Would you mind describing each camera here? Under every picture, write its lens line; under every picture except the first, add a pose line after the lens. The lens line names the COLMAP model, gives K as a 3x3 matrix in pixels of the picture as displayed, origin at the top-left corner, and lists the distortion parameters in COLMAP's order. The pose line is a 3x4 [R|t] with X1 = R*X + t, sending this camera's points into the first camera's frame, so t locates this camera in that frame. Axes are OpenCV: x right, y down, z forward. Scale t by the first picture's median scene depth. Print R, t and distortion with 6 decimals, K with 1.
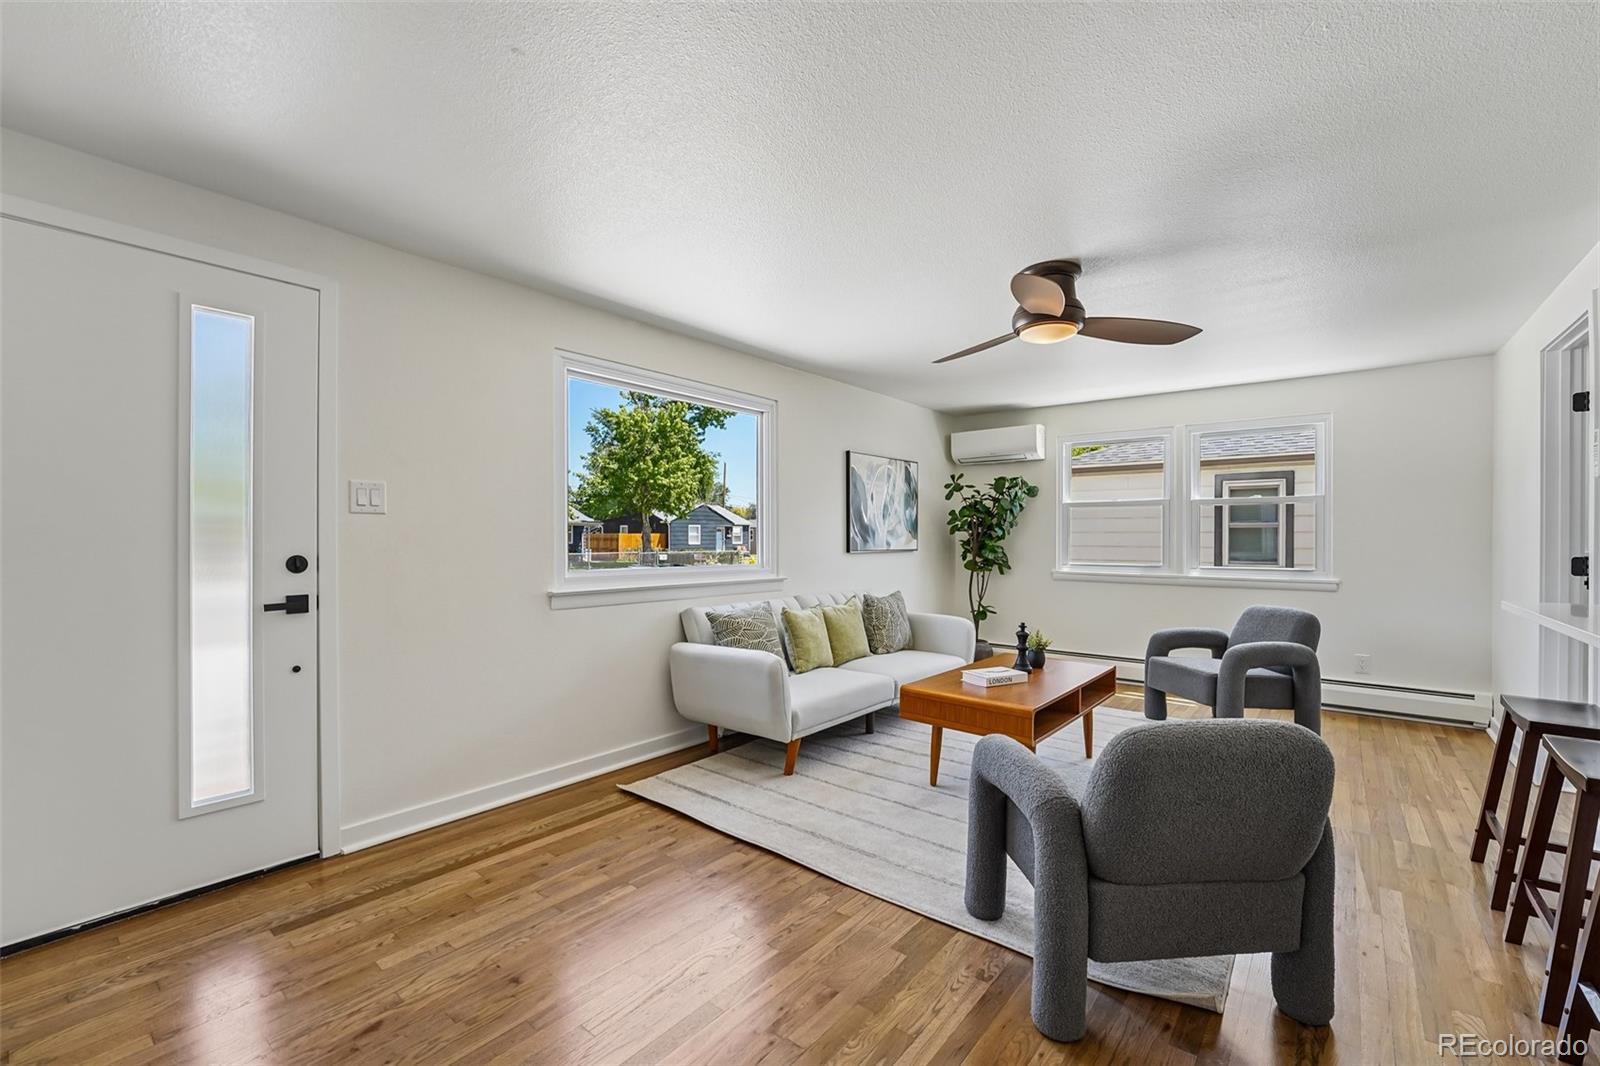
lens RADIAL K [[668.5, 0, 805.7], [0, 668.5, 525.8], [0, 0, 1]] dist [-0.021070, 0.003490]
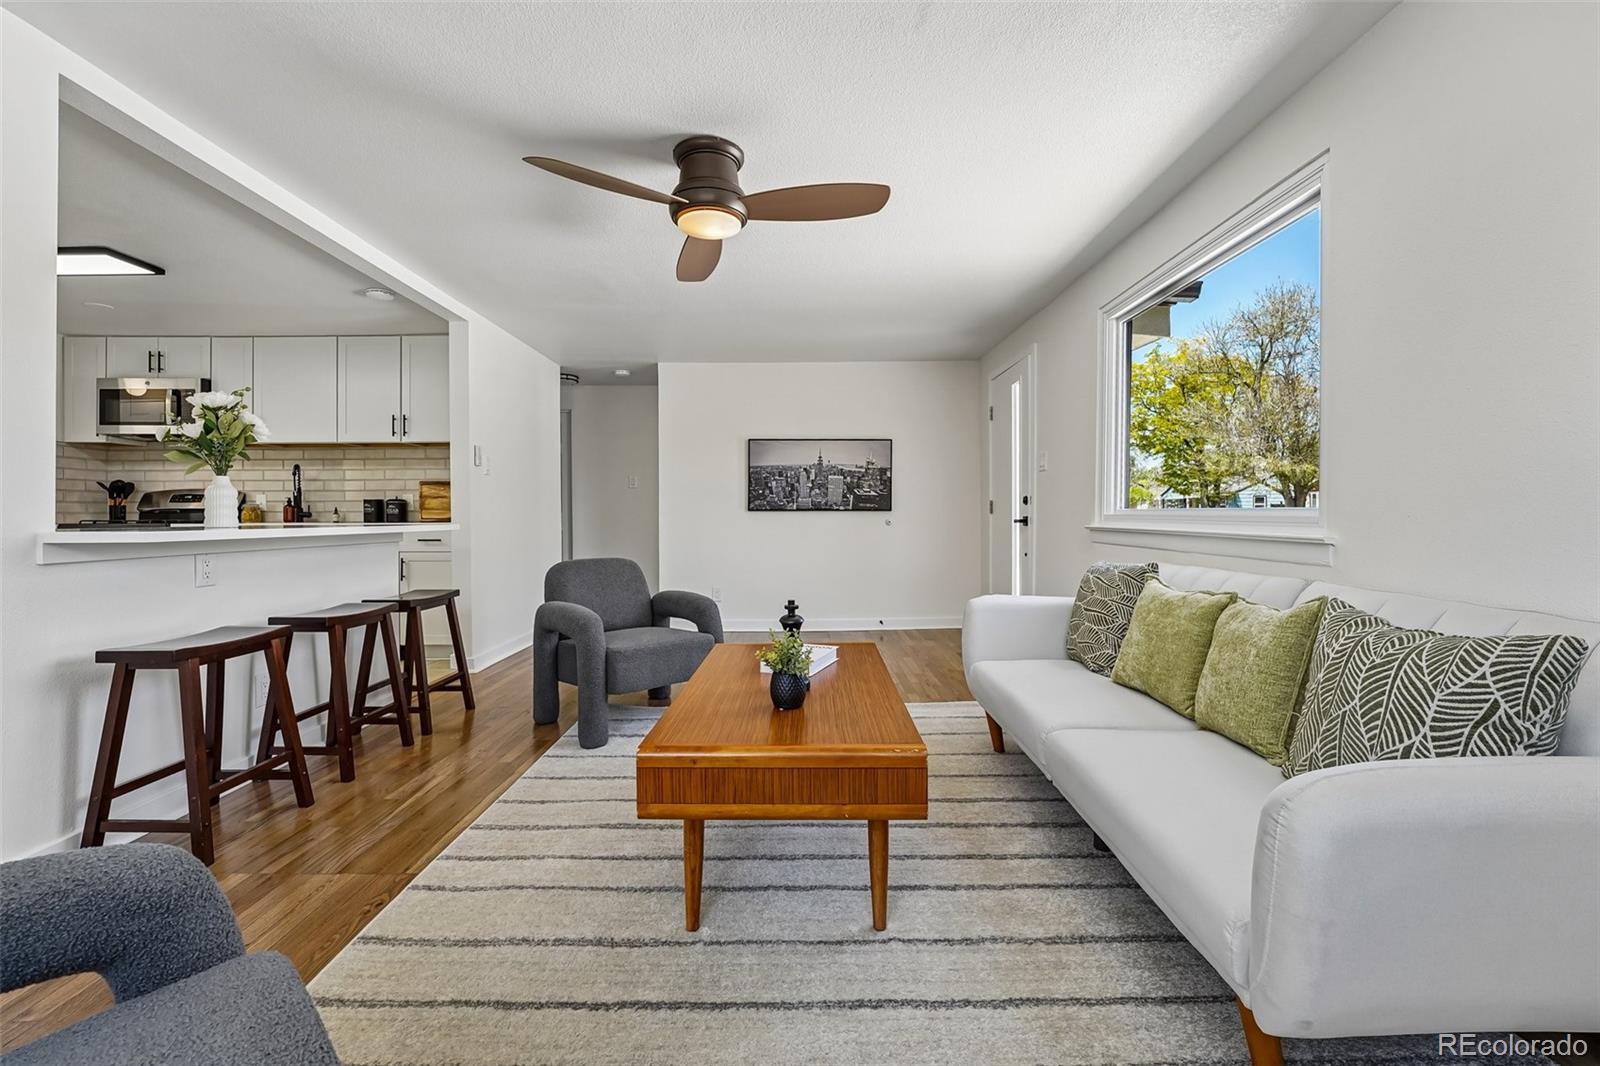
lens RADIAL K [[668.5, 0, 793.7], [0, 668.5, 515.8], [0, 0, 1]] dist [-0.021070, 0.003490]
pose [[-0.772546, 0.003927, -0.634946, 0.564645], [0.014647, 0.999825, -0.011637, 0.067055], [0.634790, -0.018290, -0.772469, 1.187356]]
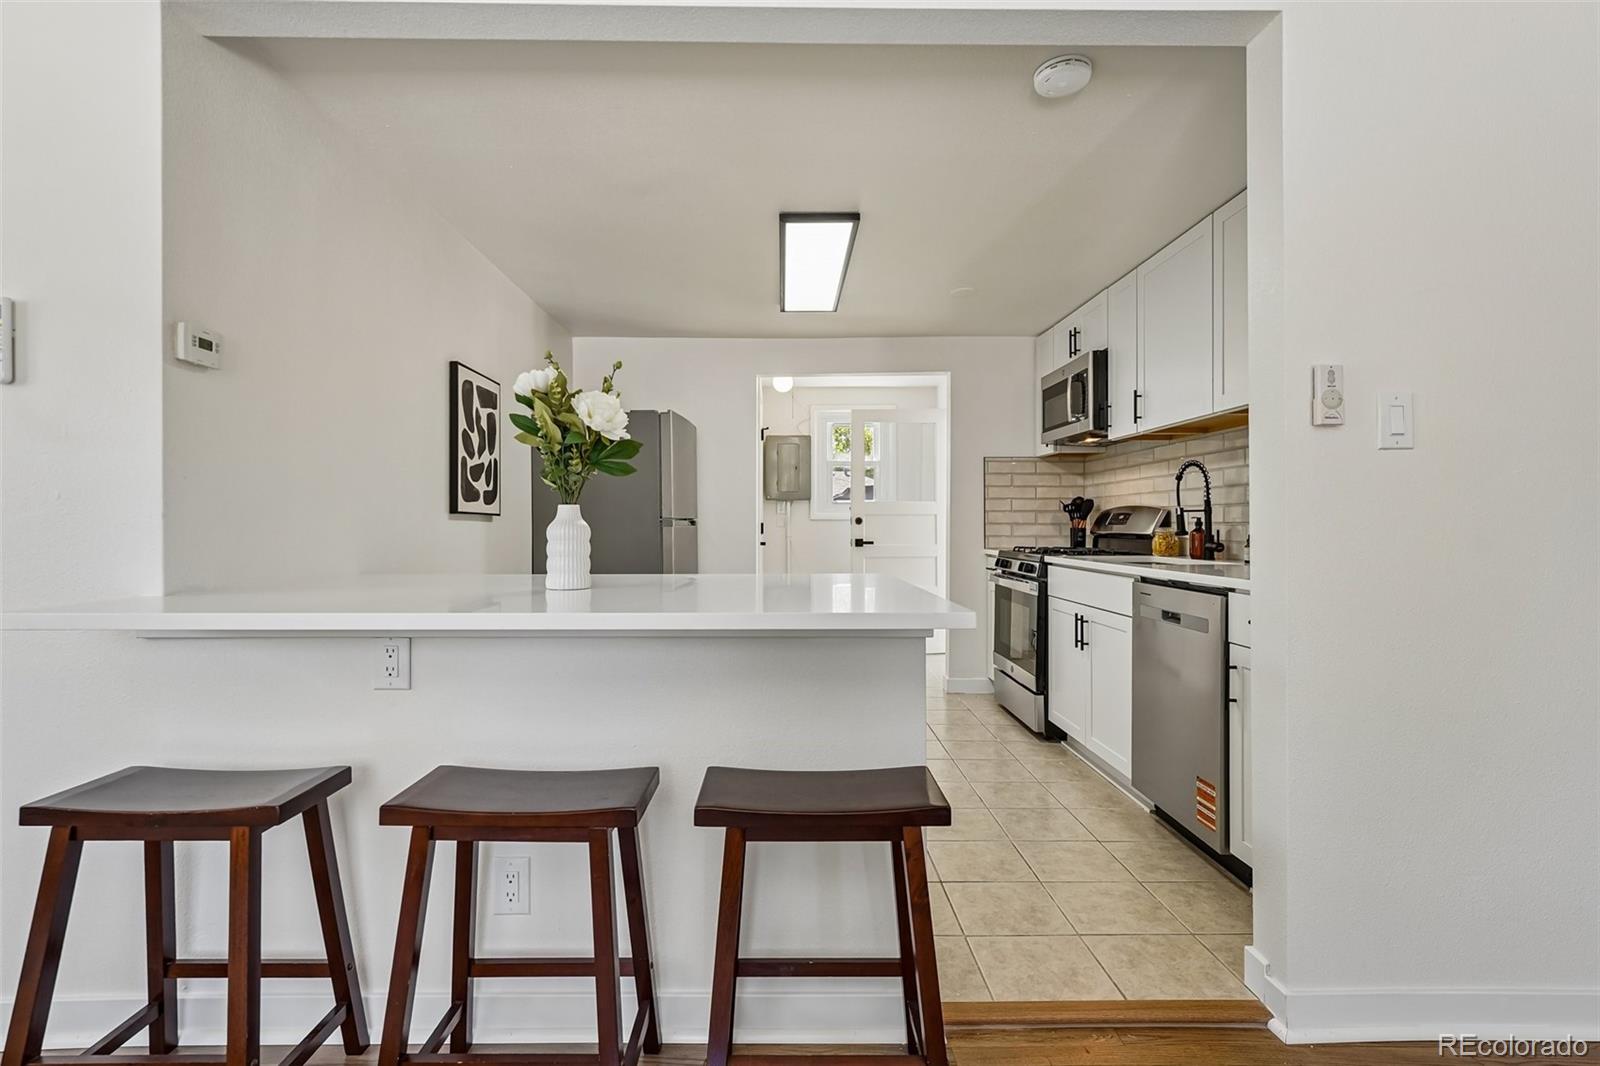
lens RADIAL K [[761.1, 0, 790.1], [0, 761.1, 526.4], [0, 0, 1]] dist [-0.004813, 0.000322]
pose [[-0.637712, -0.002153, 0.770272, 0.154611], [-0.012418, 0.999895, -0.007486, 0.027776], [-0.770175, -0.014339, -0.637671, 0.539451]]
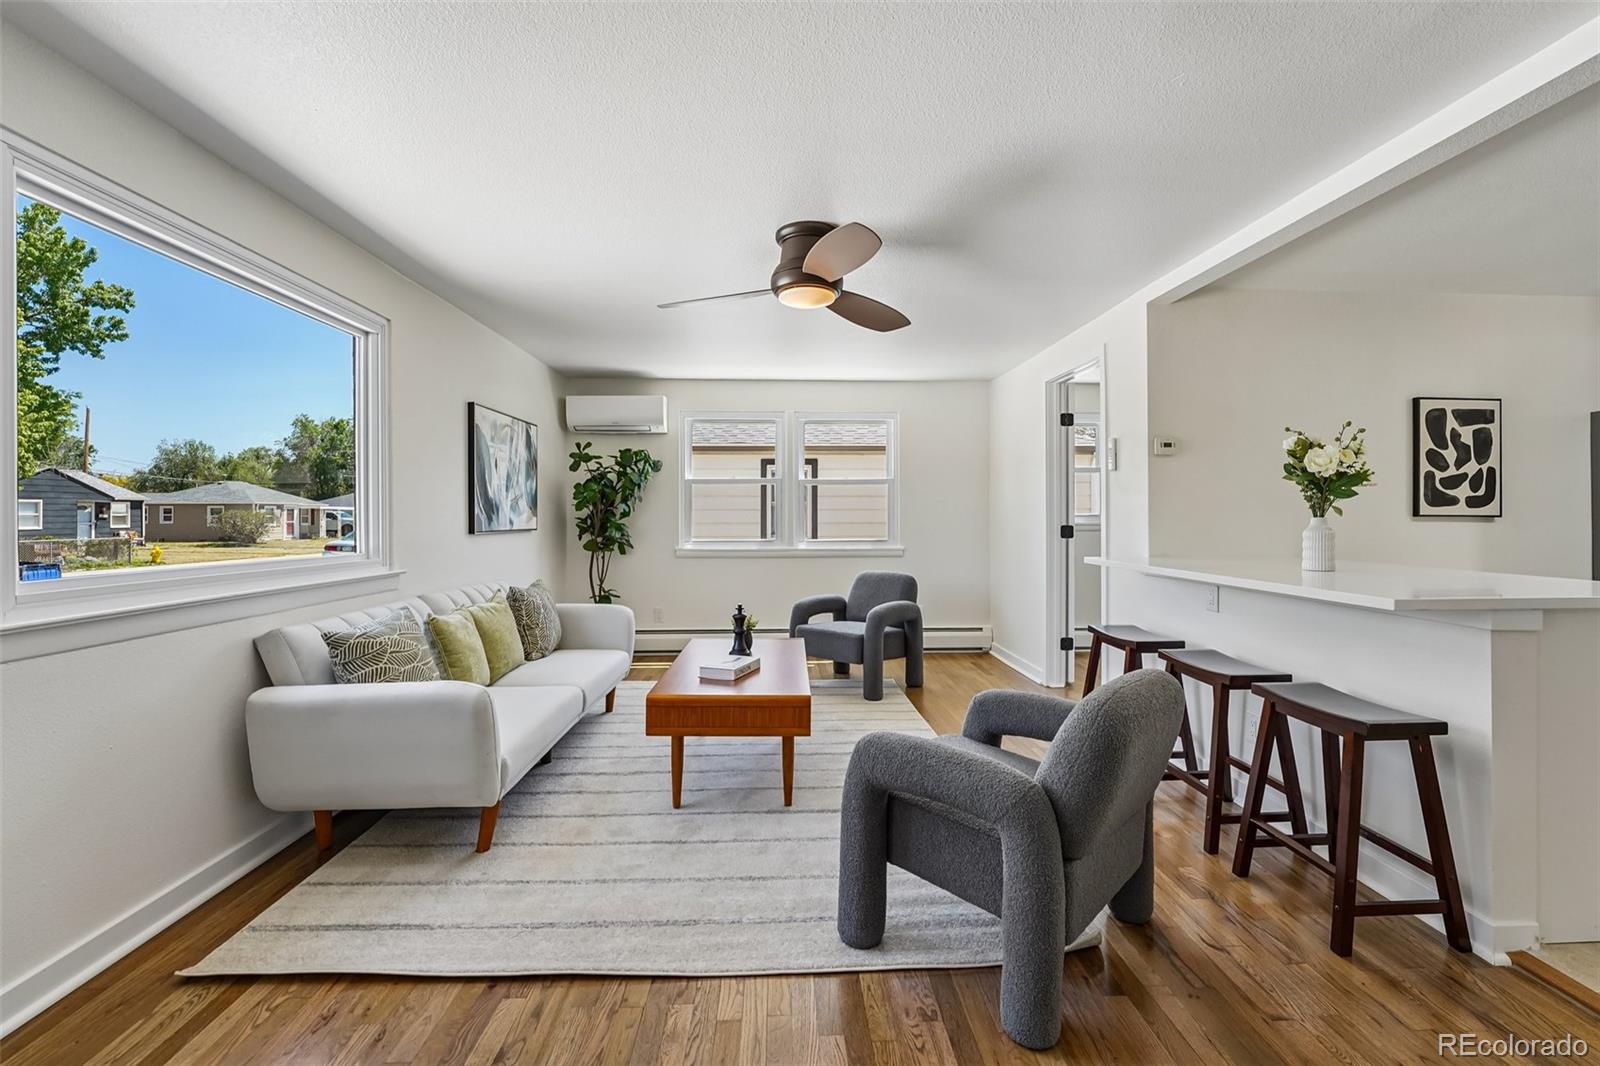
lens RADIAL K [[668.5, 0, 803.6], [0, 668.5, 509.7], [0, 0, 1]] dist [-0.021070, 0.003490]
pose [[0.752198, 0.000419, 0.658937, -0.189037], [-0.006174, 0.999960, 0.006411, 0.004946], [-0.658908, -0.008891, 0.752171, 0.203734]]
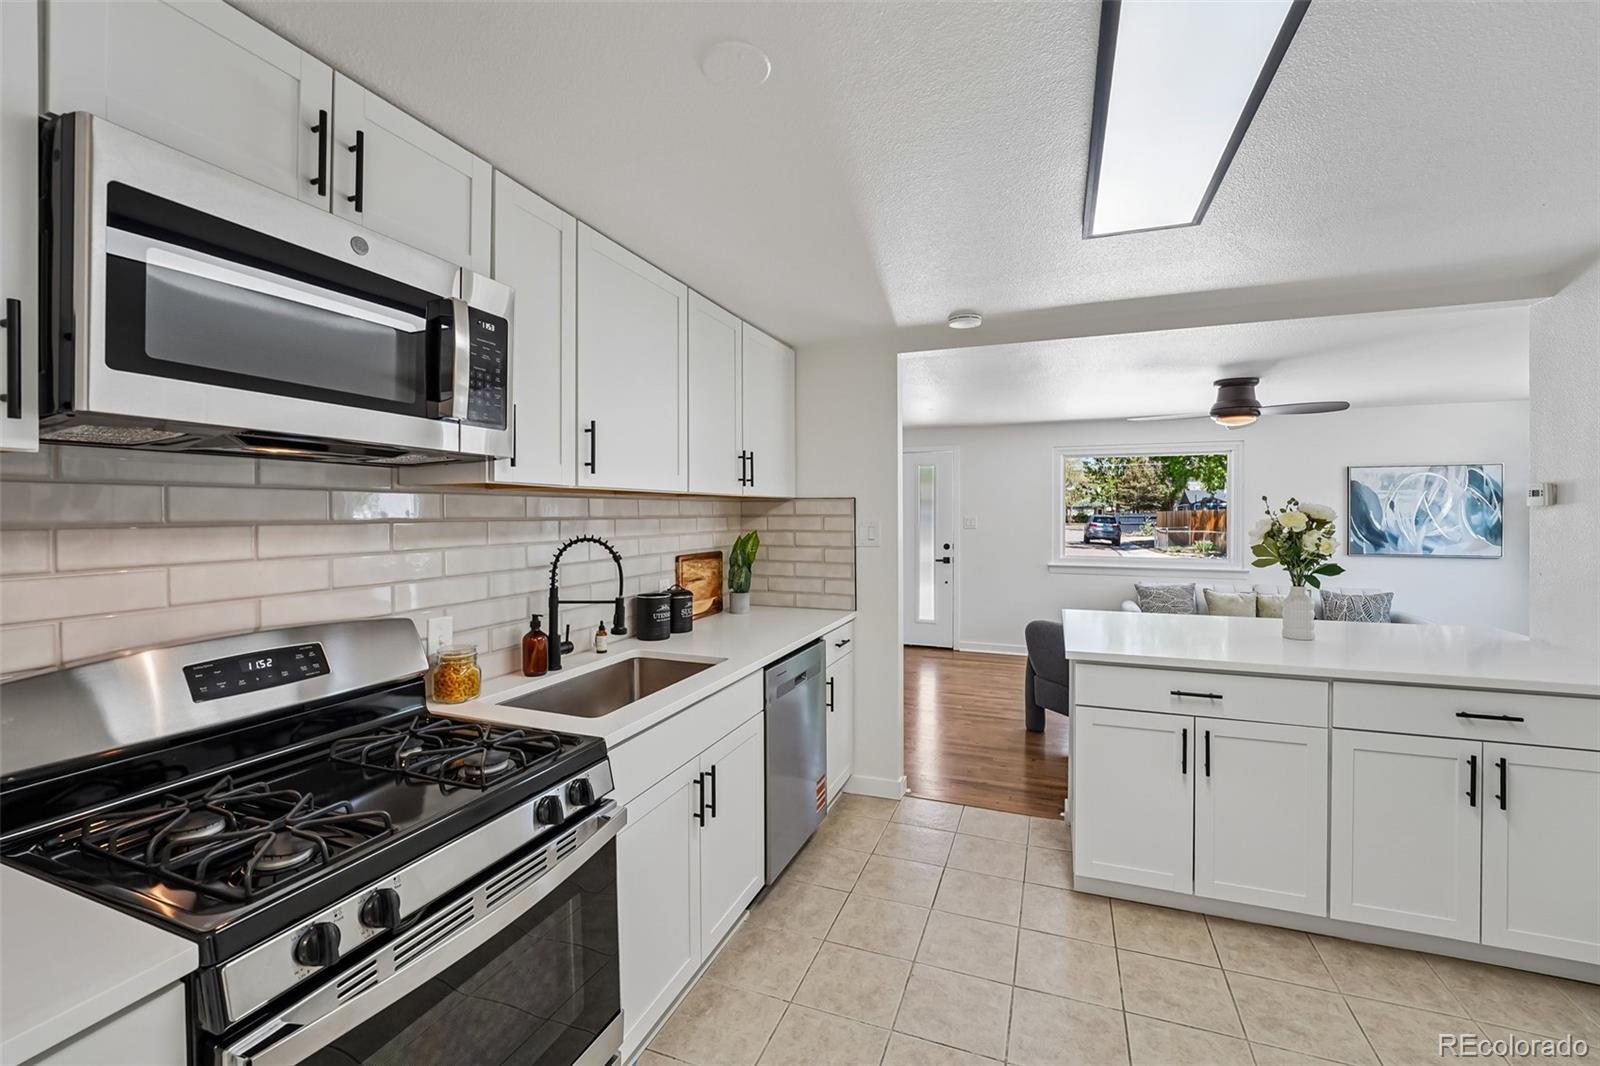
lens RADIAL K [[668.5, 0, 794.9], [0, 668.5, 516.5], [0, 0, 1]] dist [-0.021070, 0.003490]
pose [[0.302338, 0.006667, -0.953177, 1.045471], [0.017786, 0.999762, 0.012634, -0.070347], [0.953035, -0.020773, 0.302147, -0.297428]]
